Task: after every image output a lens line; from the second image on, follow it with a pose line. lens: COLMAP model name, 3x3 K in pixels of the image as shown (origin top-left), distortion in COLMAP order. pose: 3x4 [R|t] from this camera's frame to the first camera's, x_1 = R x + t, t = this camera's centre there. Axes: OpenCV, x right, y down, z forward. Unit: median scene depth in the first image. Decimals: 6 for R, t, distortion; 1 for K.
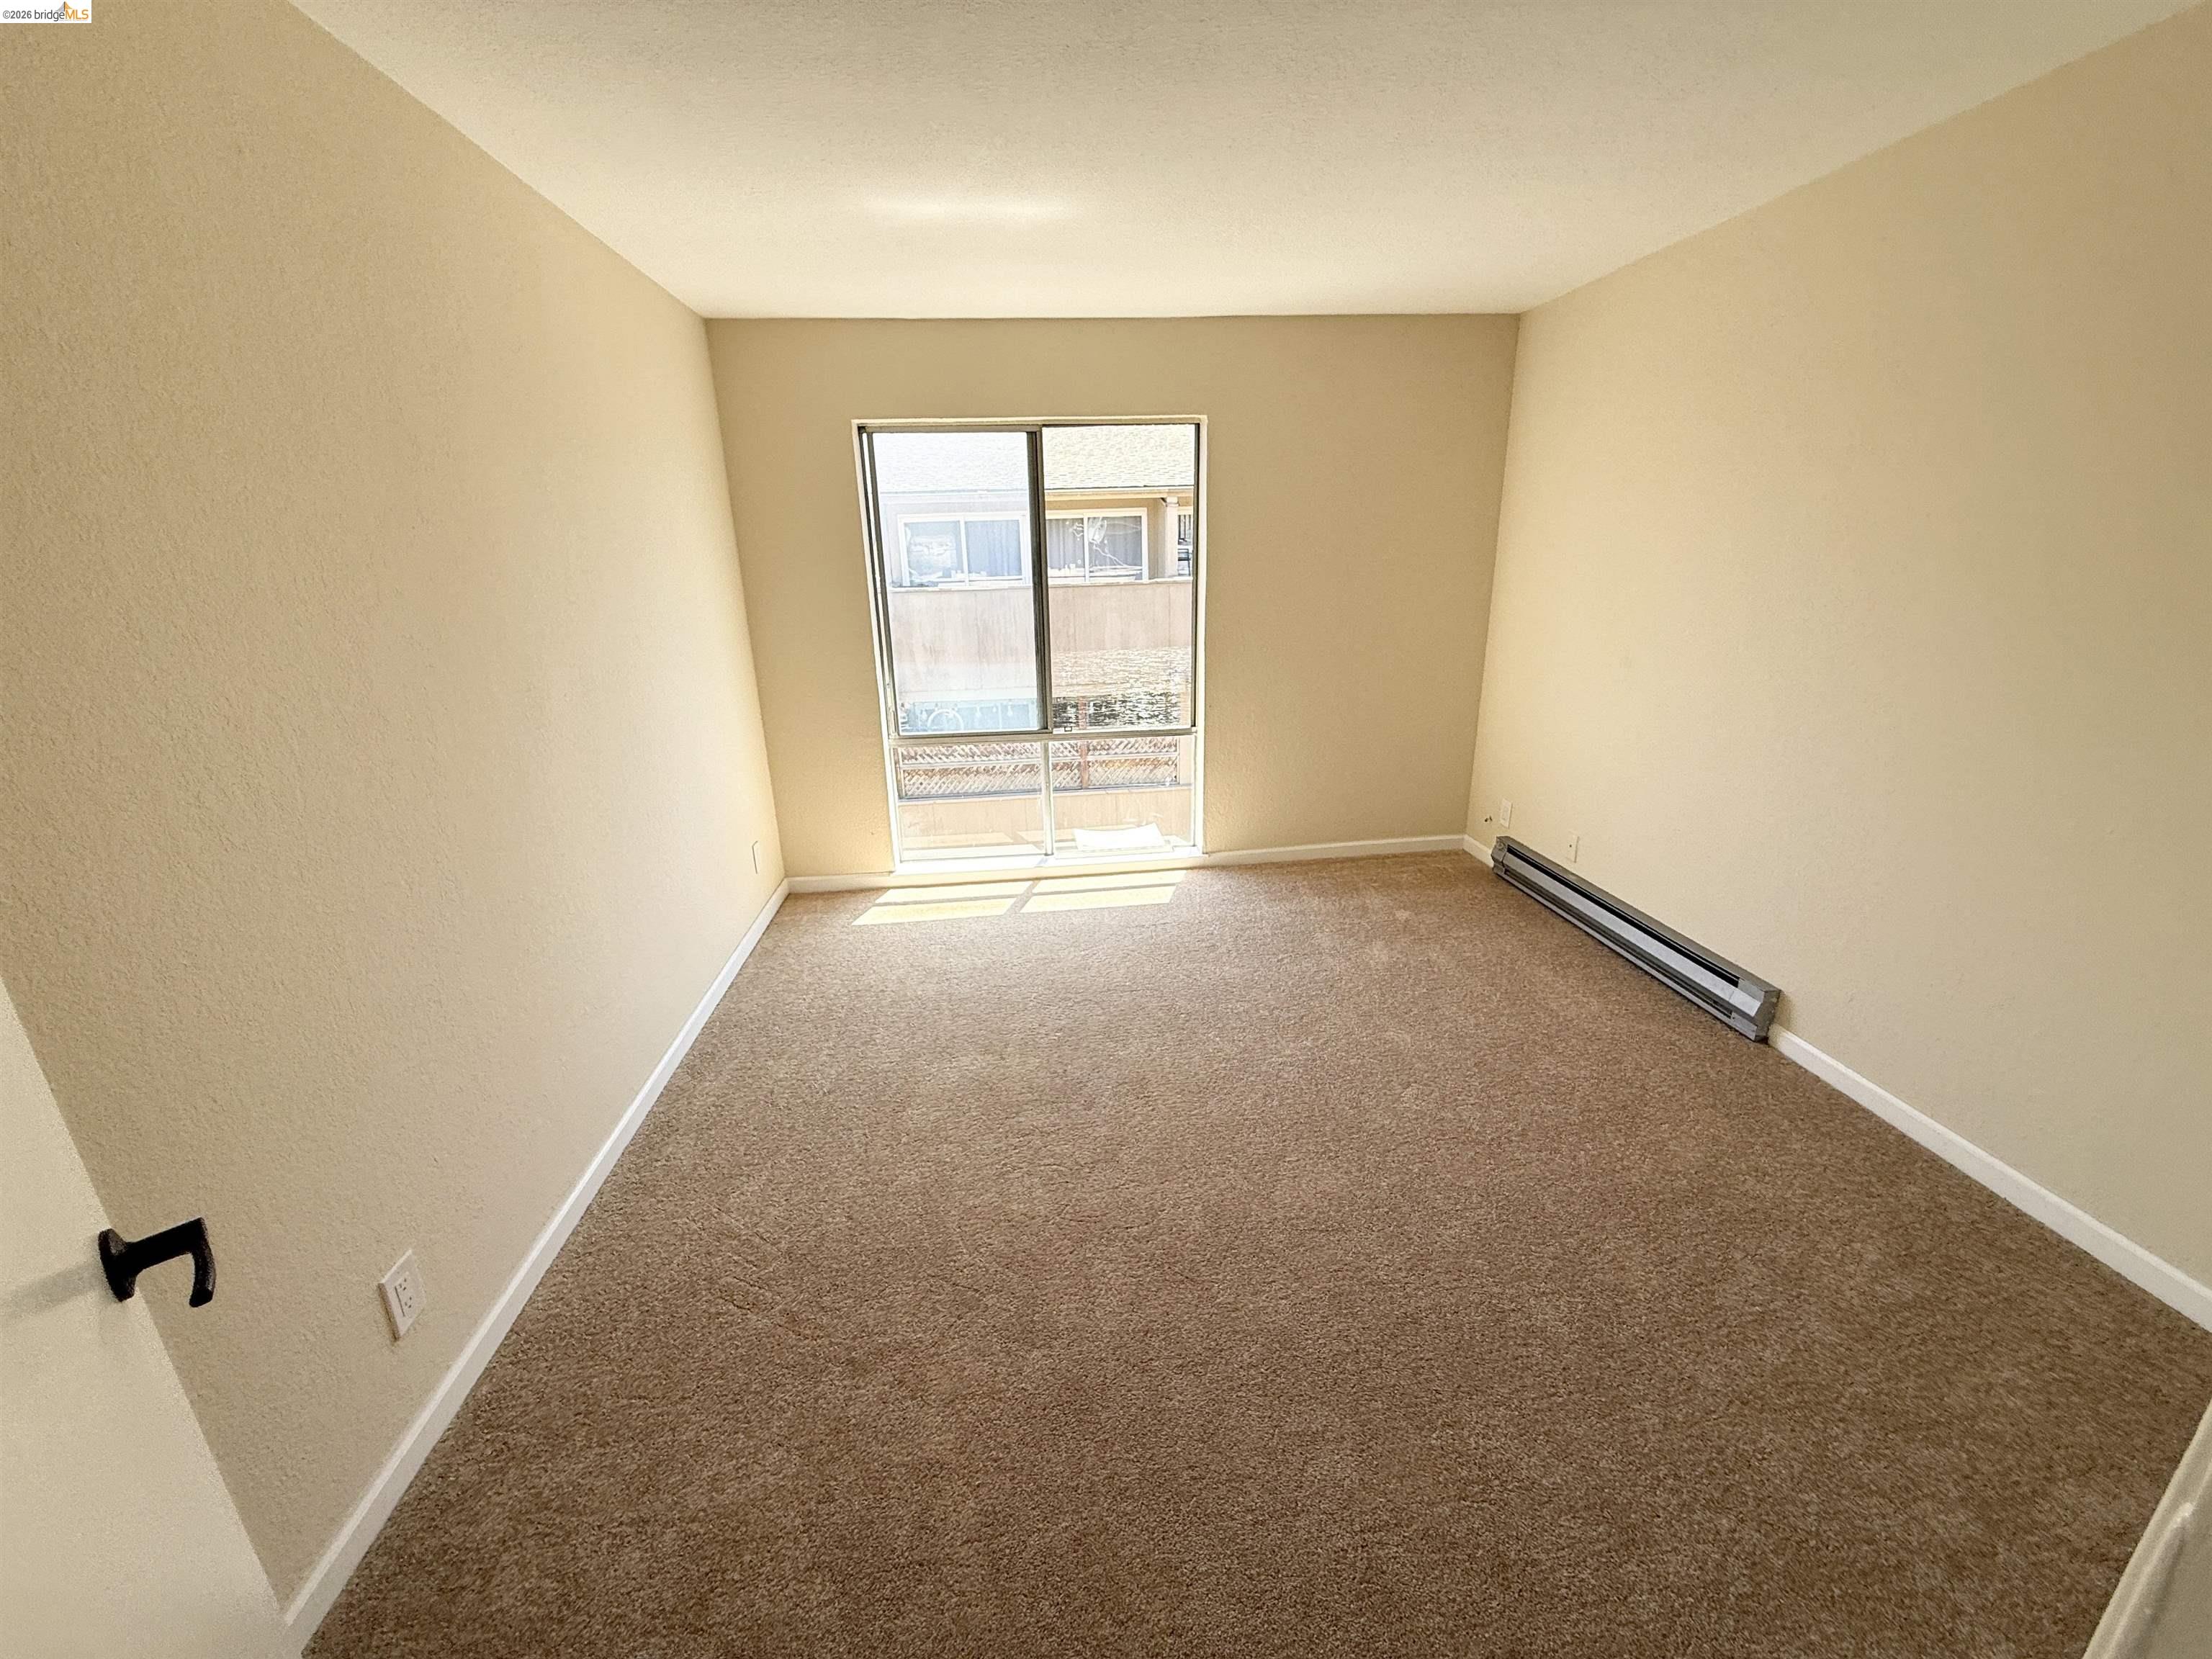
lens RADIAL K [[884.0, 0, 1099.0], [0, 884.0, 826.7], [0, 0, 1]] dist [0.002392, -0.000376]
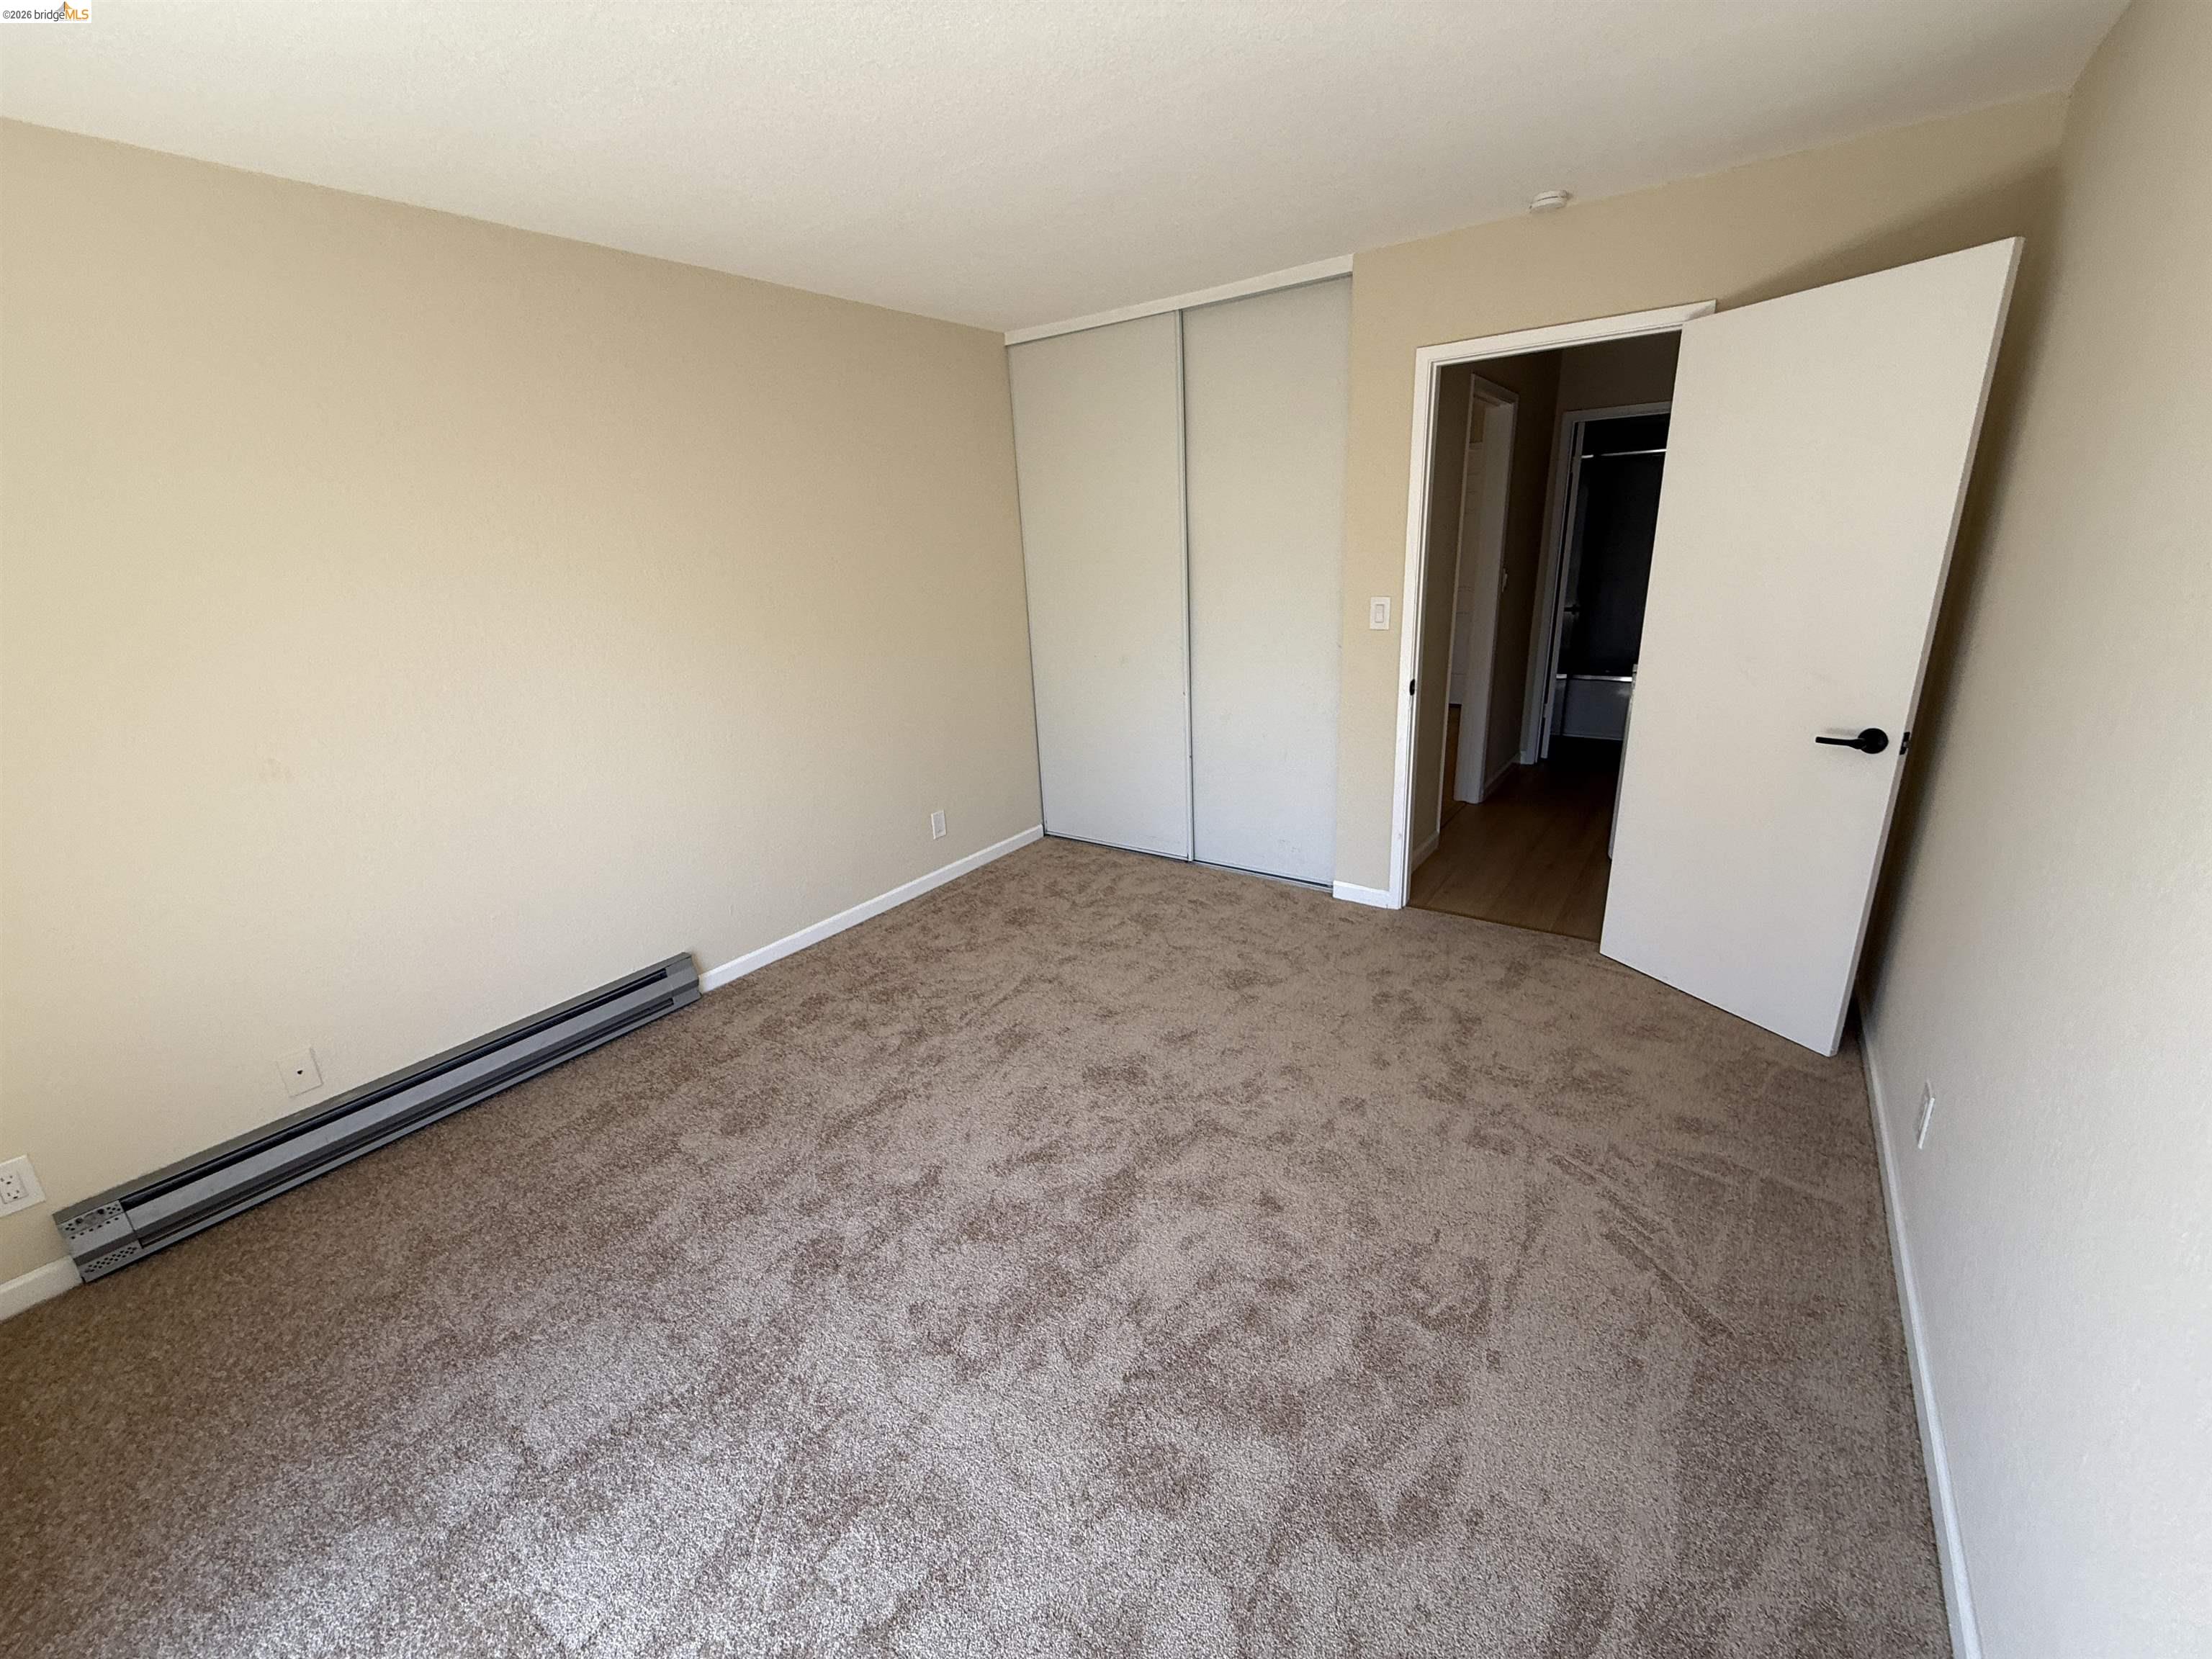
lens RADIAL K [[884.0, 0, 1099.0], [0, 884.0, 826.7], [0, 0, 1]] dist [0.002392, -0.000376]
pose [[-0.742995, -0.145234, 0.653349, -0.396066], [0.267870, 0.830053, 0.489139, -0.383054], [-0.613354, 0.538441, -0.577822, 1.225855]]
